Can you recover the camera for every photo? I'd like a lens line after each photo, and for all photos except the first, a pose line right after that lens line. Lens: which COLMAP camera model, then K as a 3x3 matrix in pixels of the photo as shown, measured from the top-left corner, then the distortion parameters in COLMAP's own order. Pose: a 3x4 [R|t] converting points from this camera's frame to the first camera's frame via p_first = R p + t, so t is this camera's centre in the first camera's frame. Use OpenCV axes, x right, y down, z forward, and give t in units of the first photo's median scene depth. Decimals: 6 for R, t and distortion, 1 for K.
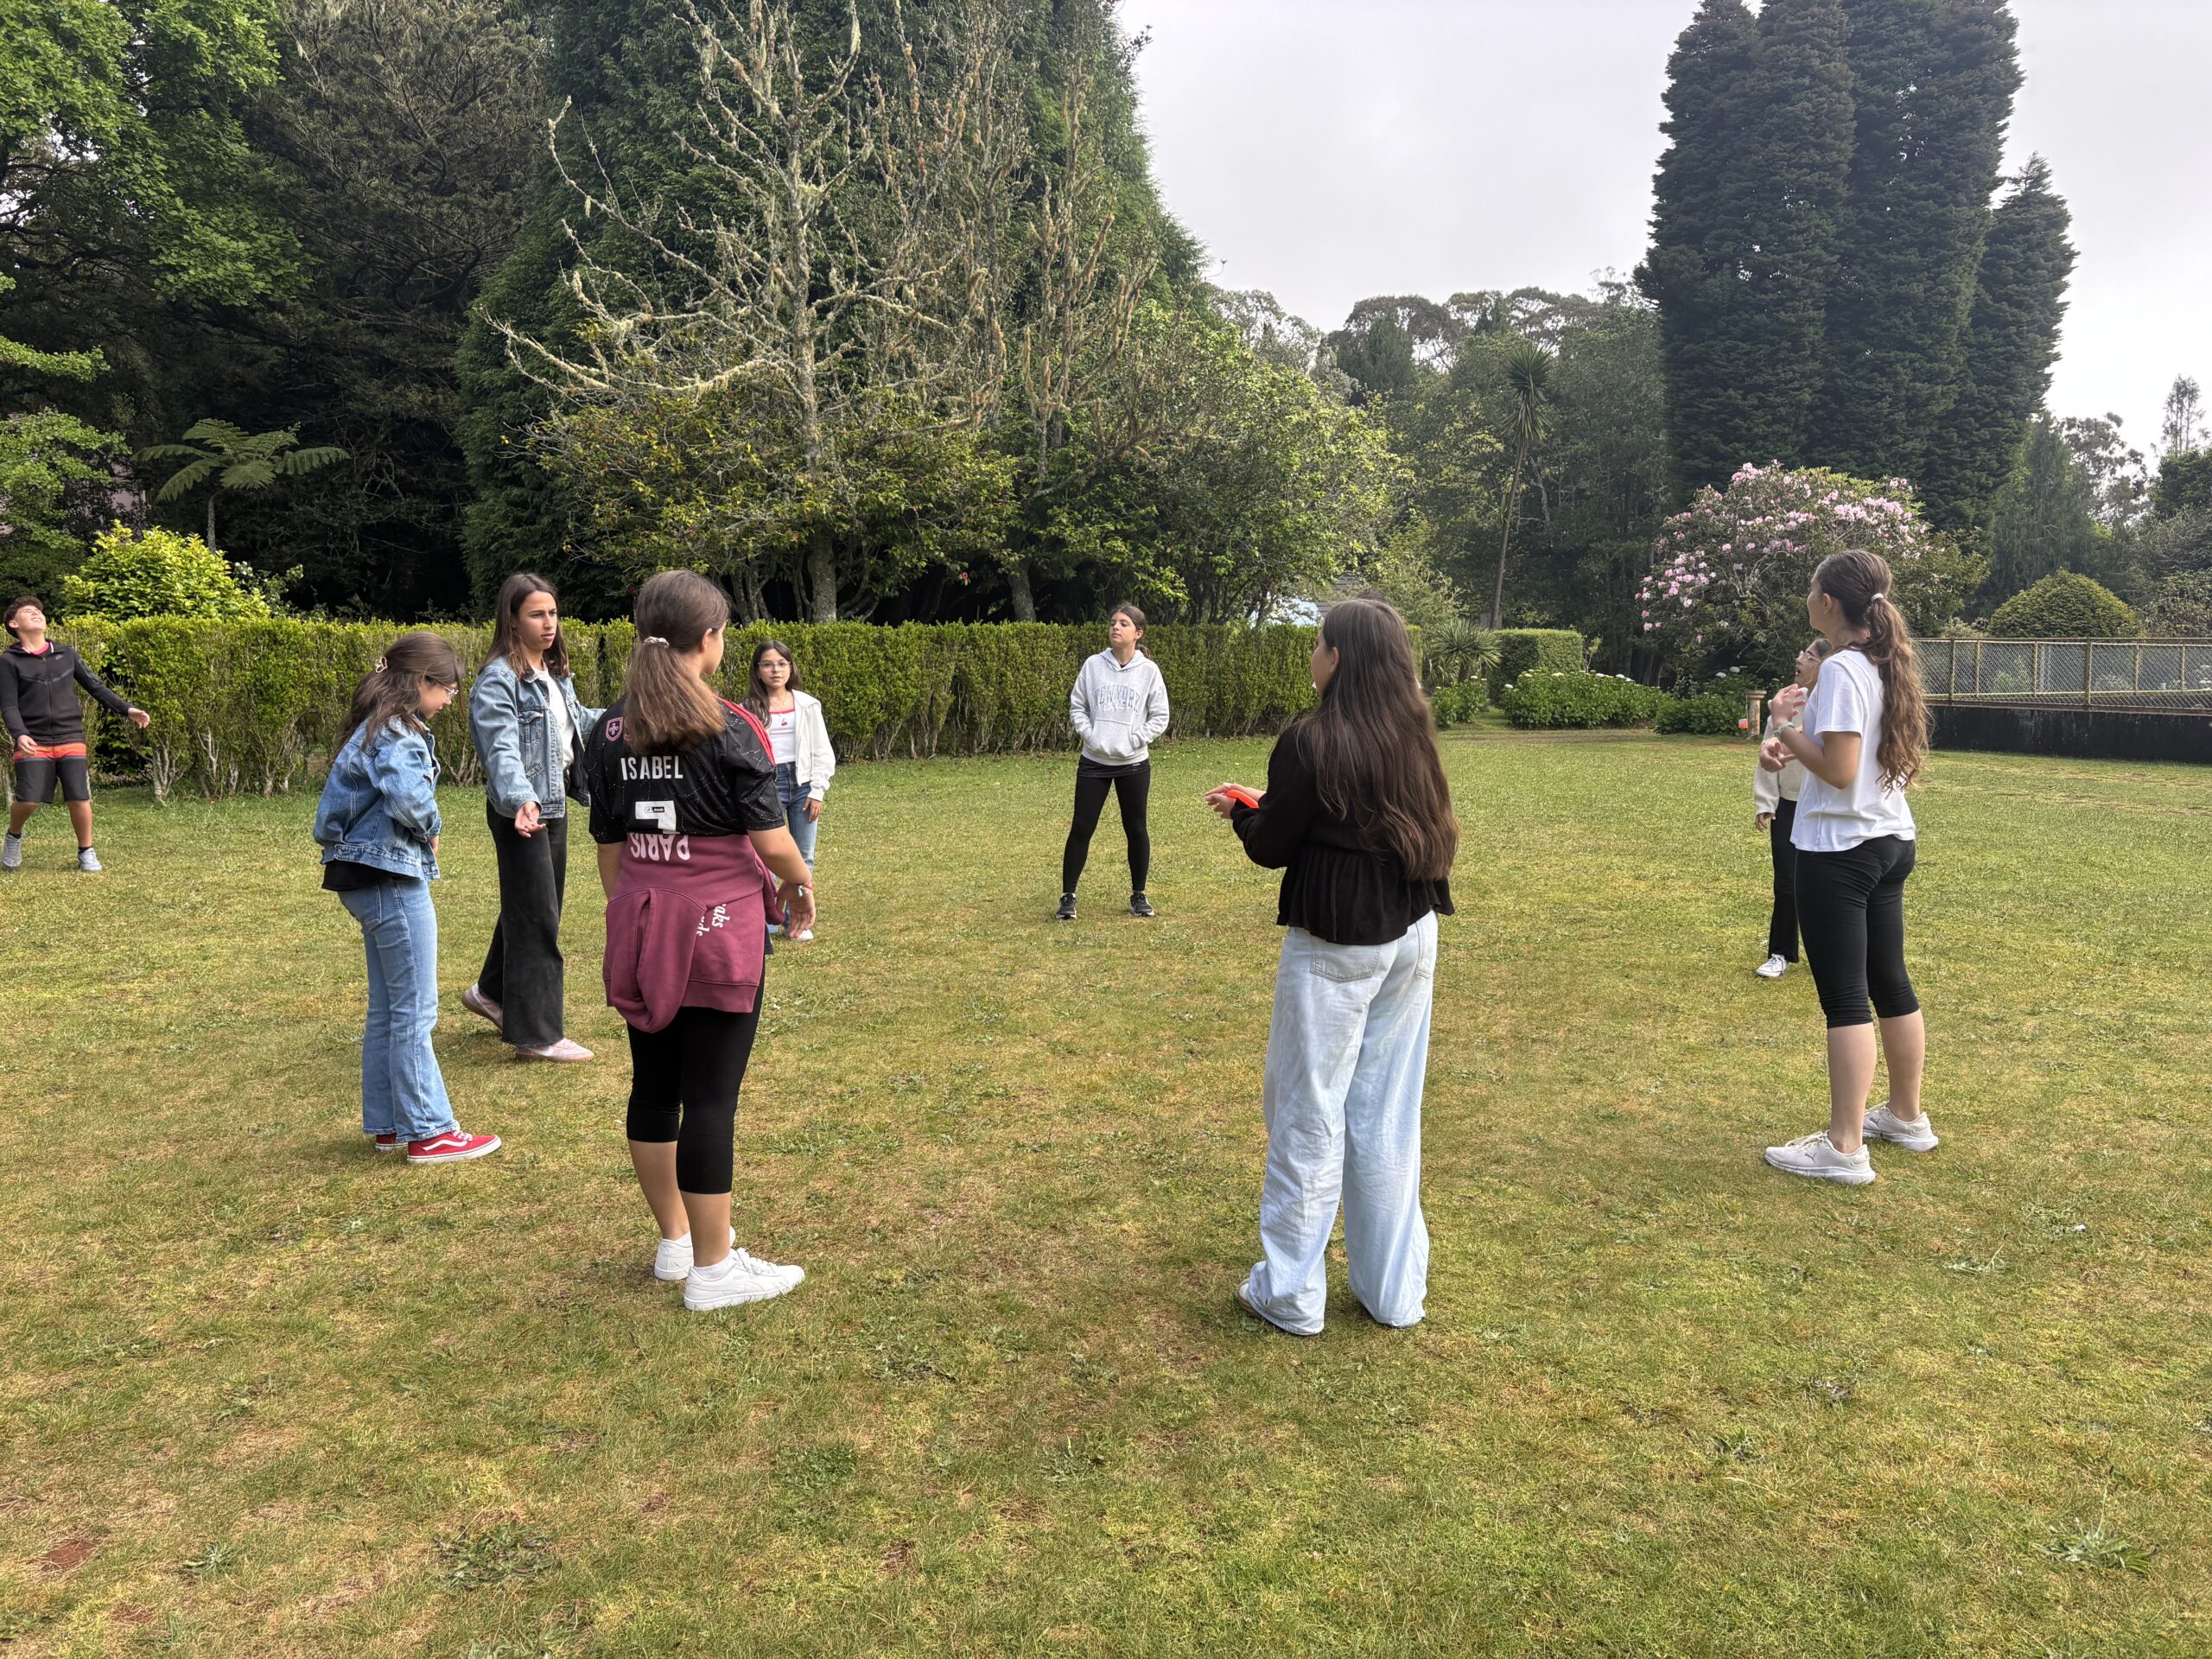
lens RADIAL K [[1674.5, 0, 1093.0], [0, 1674.5, 782.8], [0, 0, 1]] dist [0.045680, -0.051510]
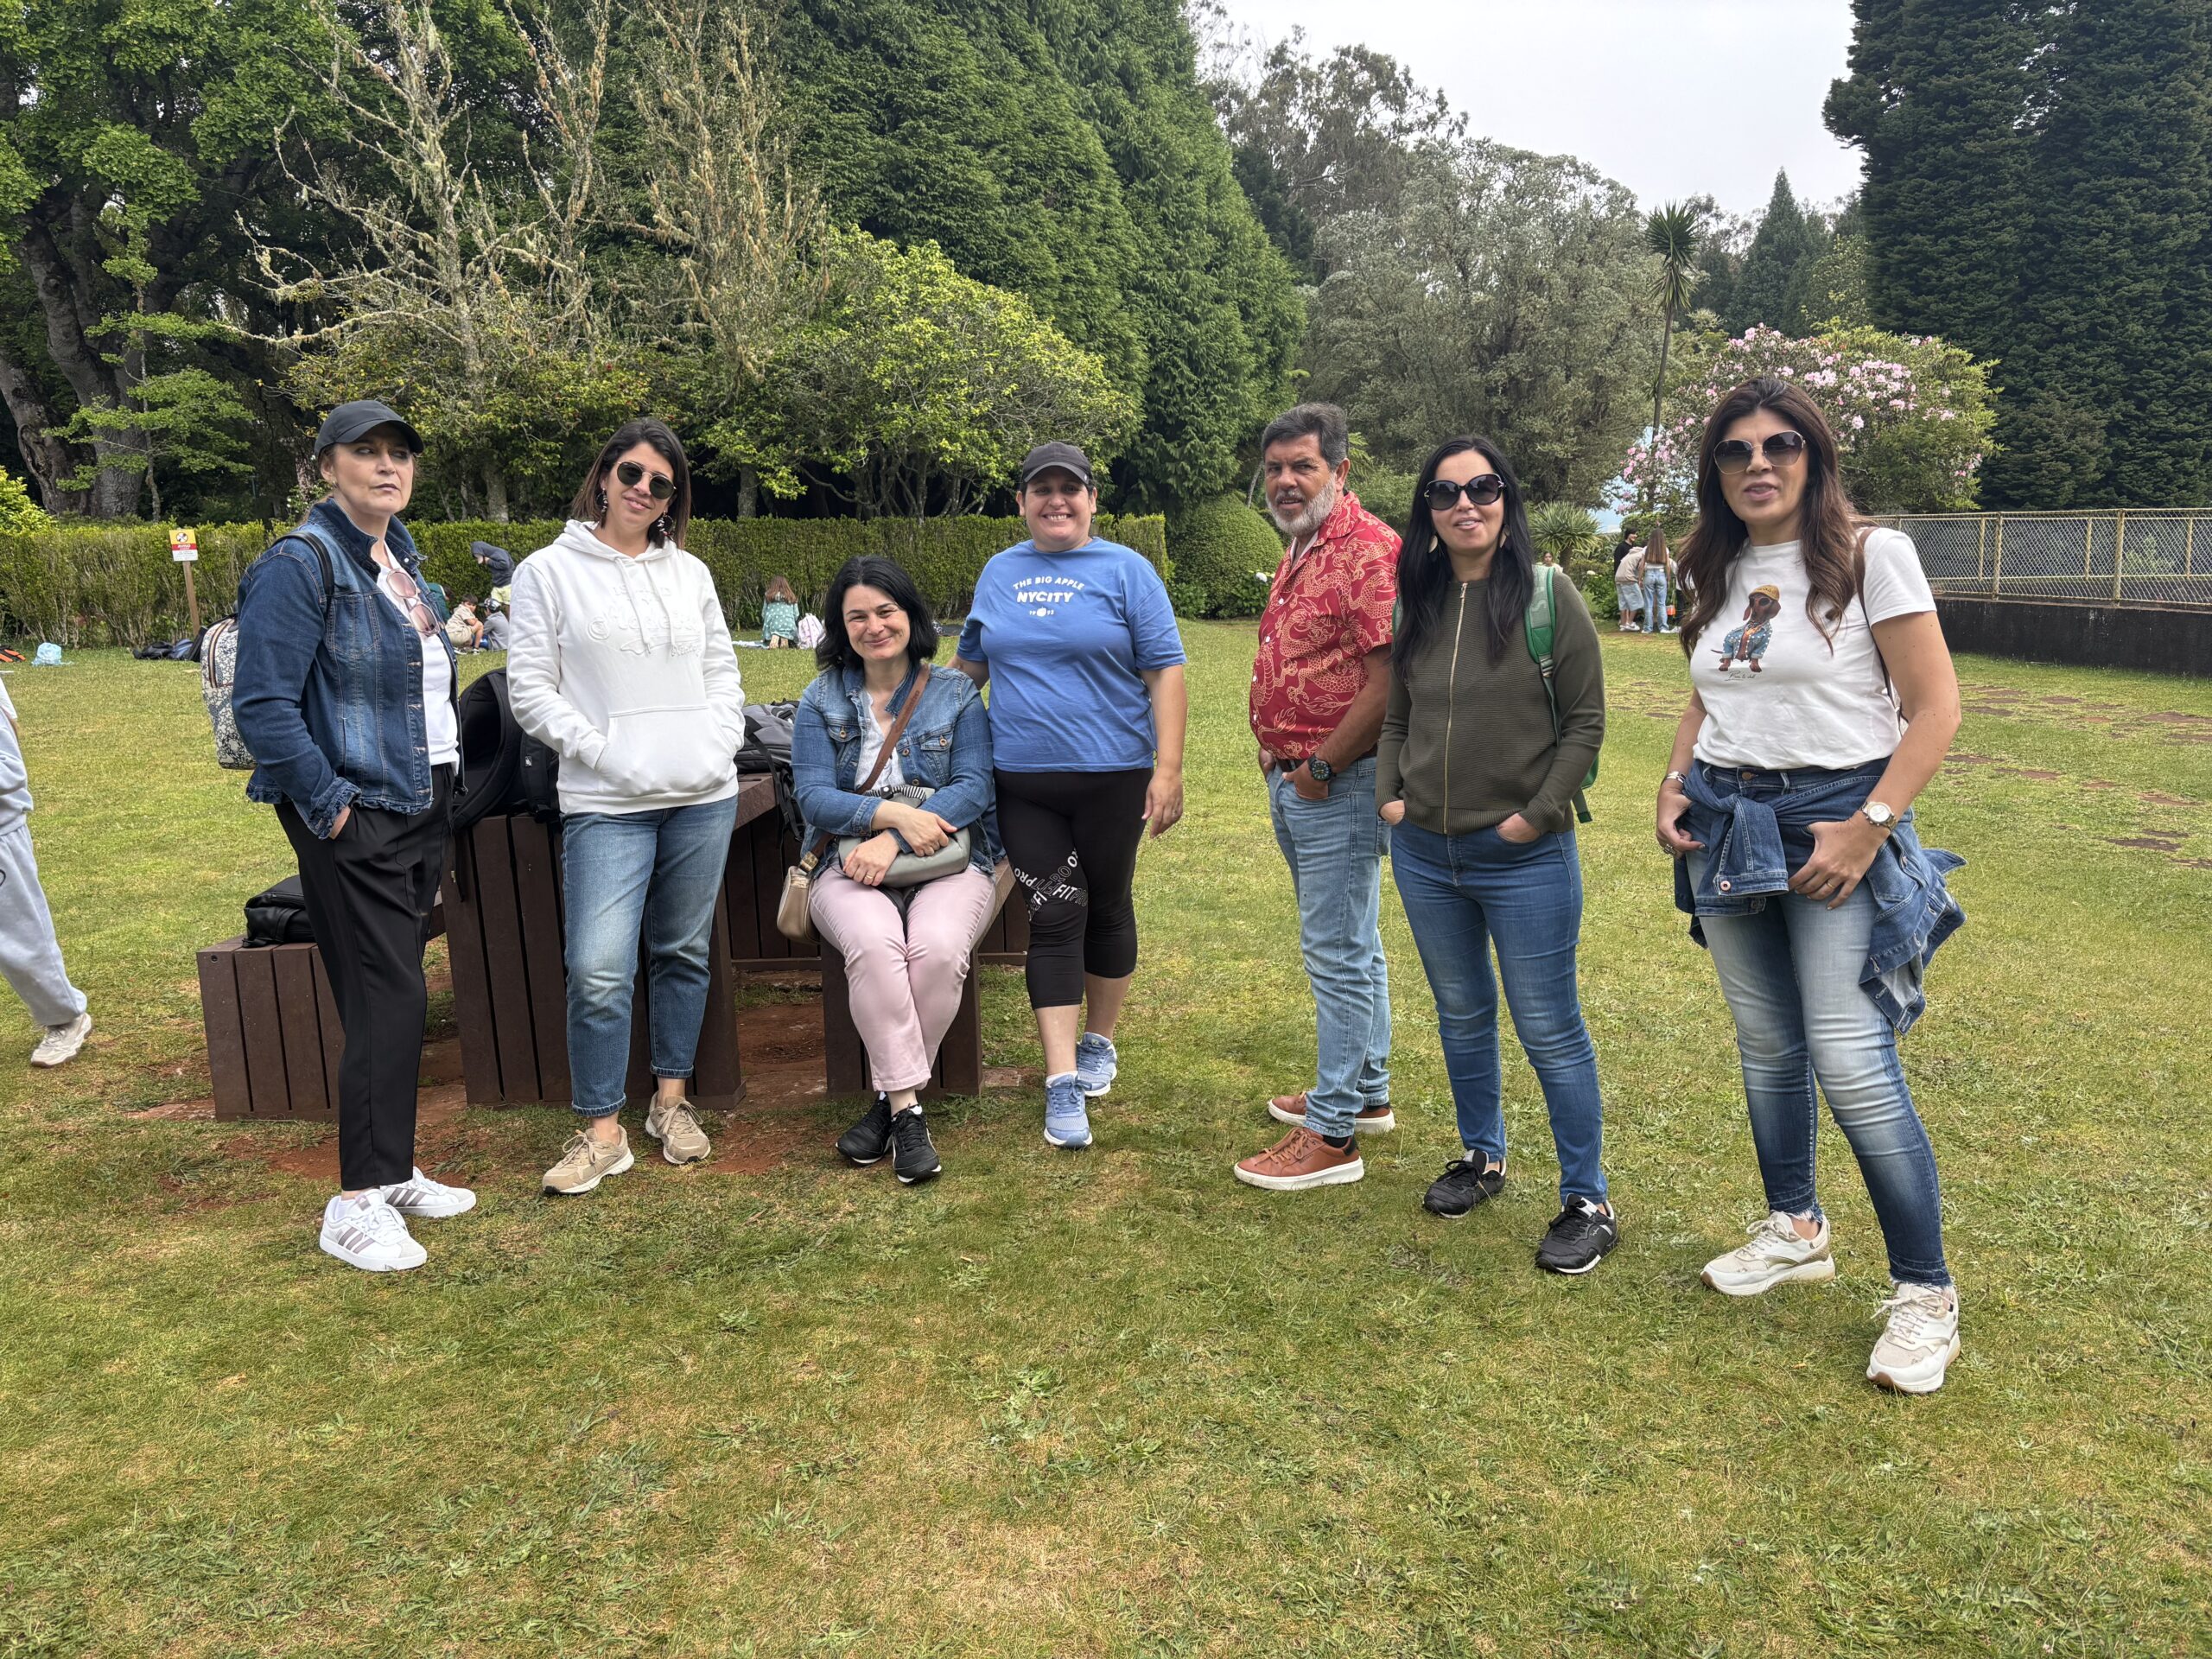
lens RADIAL K [[1674.5, 0, 1120.1], [0, 1674.5, 796.4], [0, 0, 1]] dist [0.045680, -0.051510]
pose [[0.935987, 0.042358, -0.349476, 0.669603], [-0.017172, 0.997046, 0.074856, 0.004563], [0.351614, -0.064063, 0.933950, 0.000165]]
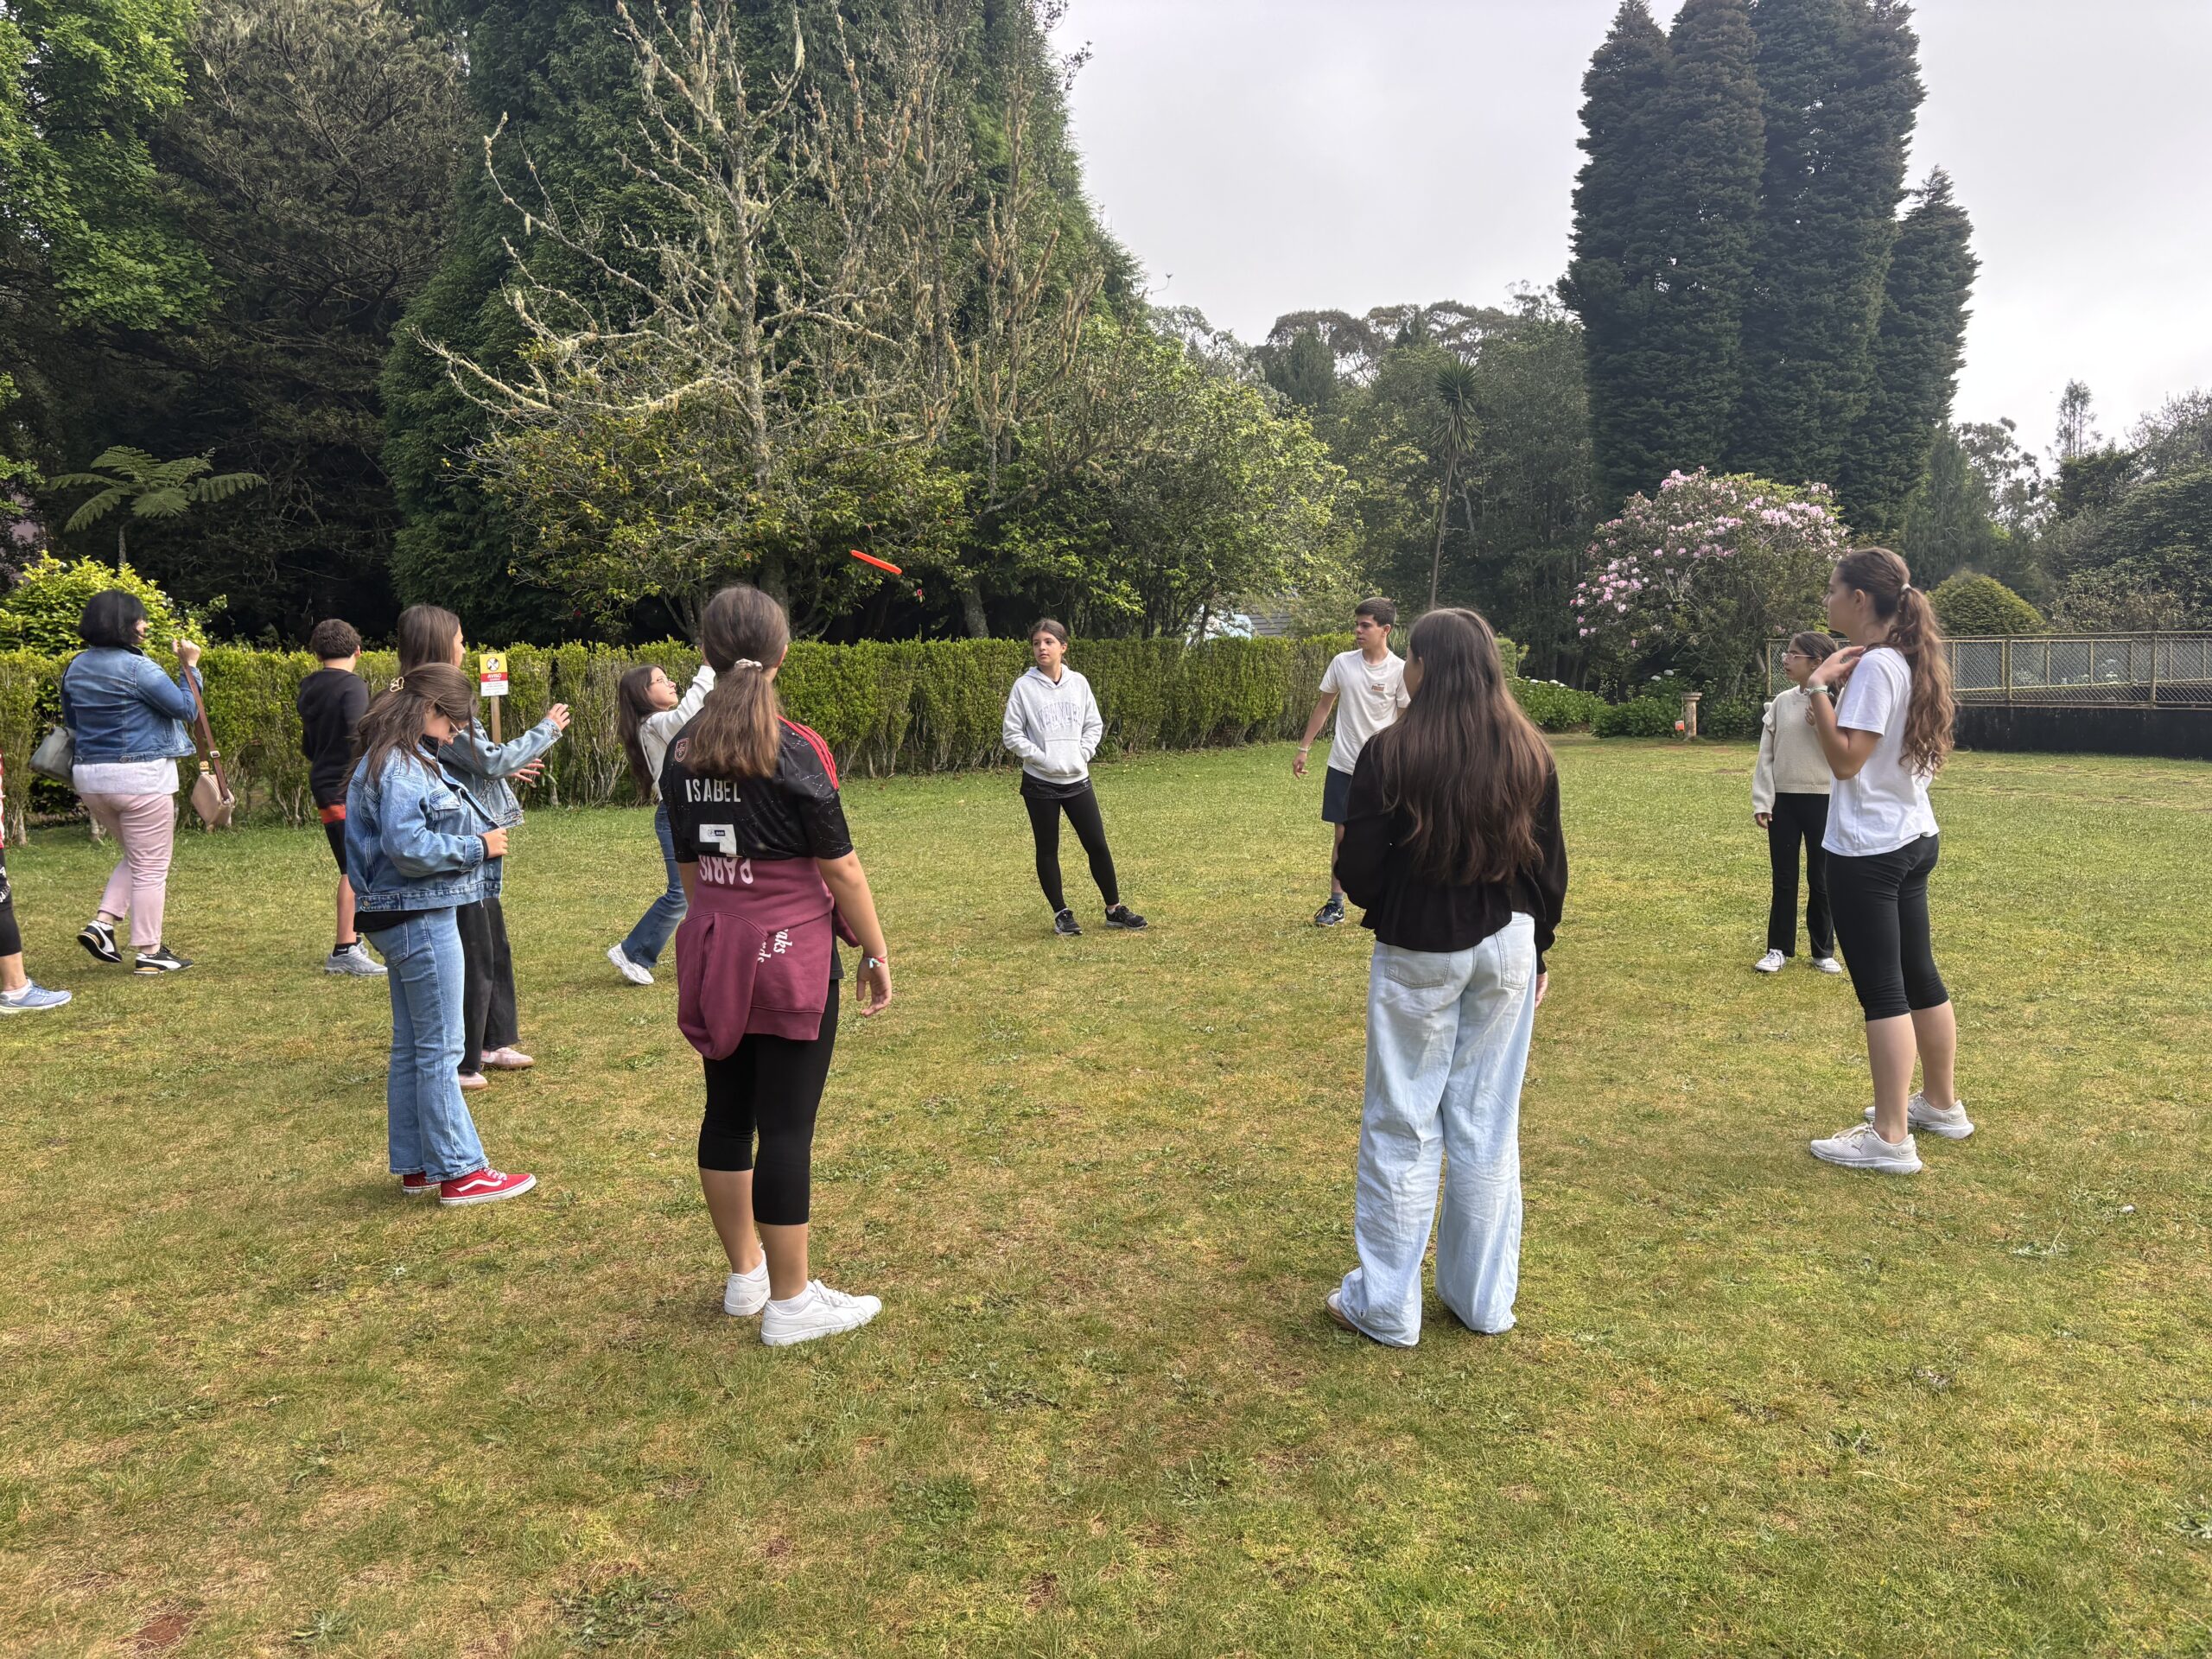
lens RADIAL K [[1674.5, 0, 1111.1], [0, 1674.5, 782.4], [0, 0, 1]] dist [0.045680, -0.051510]
pose [[0.998334, -0.023495, 0.052707, -0.017861], [0.023998, 0.999672, -0.008935, 0.000224], [-0.052479, 0.010185, 0.998570, 0.003003]]
